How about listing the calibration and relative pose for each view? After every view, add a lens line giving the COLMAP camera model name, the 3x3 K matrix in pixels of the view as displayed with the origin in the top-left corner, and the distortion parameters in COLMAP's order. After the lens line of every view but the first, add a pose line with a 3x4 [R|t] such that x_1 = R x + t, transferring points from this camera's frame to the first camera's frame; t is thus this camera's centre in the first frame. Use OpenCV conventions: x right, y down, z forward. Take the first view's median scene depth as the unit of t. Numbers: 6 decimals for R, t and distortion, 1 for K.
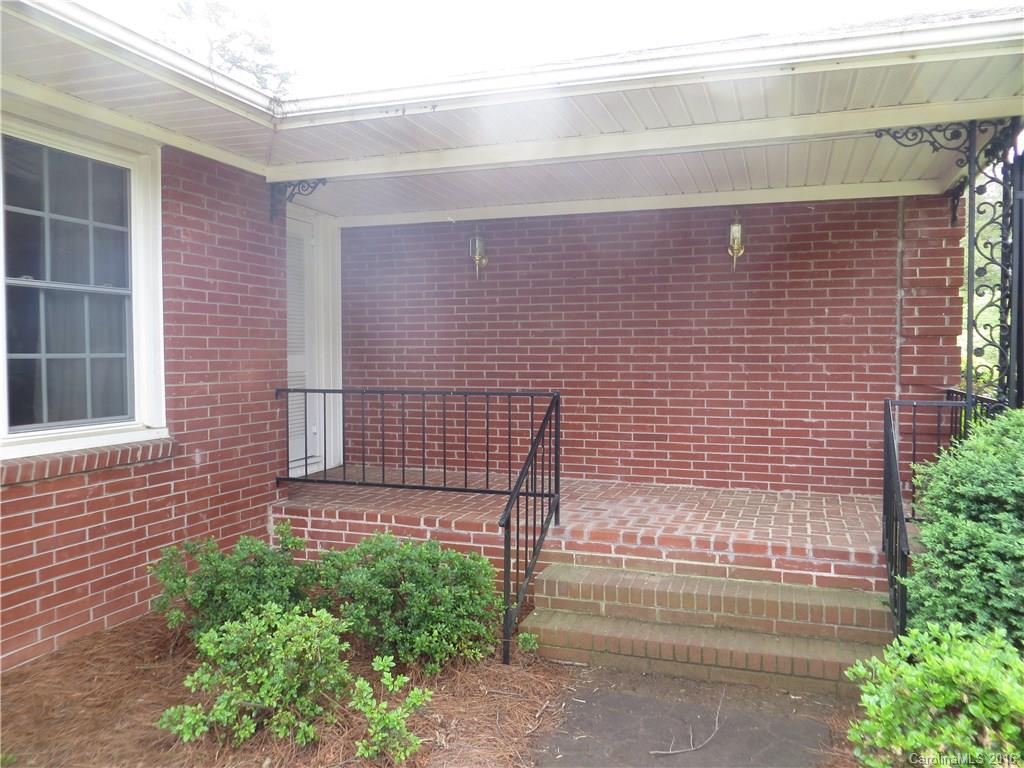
lens RADIAL K [[773.8, 0, 513.1], [0, 773.8, 387.2], [0, 0, 1]] dist [-0.008368, -0.001000]
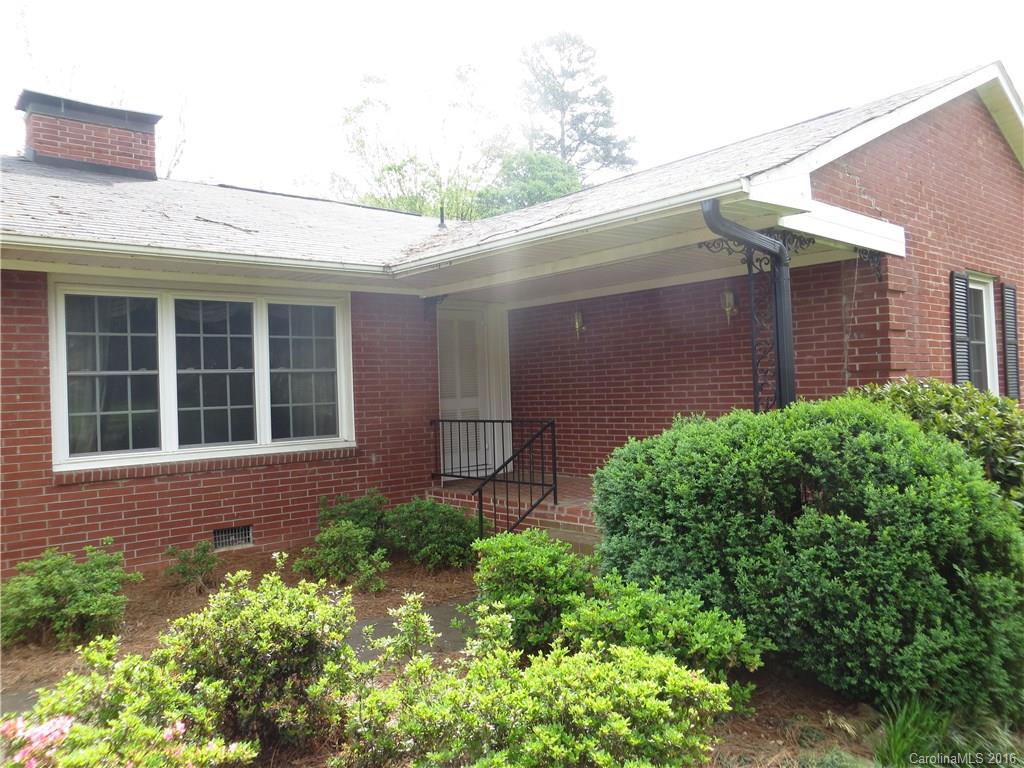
lens RADIAL K [[773.8, 0, 512.7], [0, 773.8, 381.1], [0, 0, 1]] dist [-0.008368, -0.001000]
pose [[0.868630, -0.036627, -0.494106, 0.746326], [0.012056, 0.998531, -0.052824, 0.009807], [0.495315, 0.039927, 0.867796, -0.403263]]
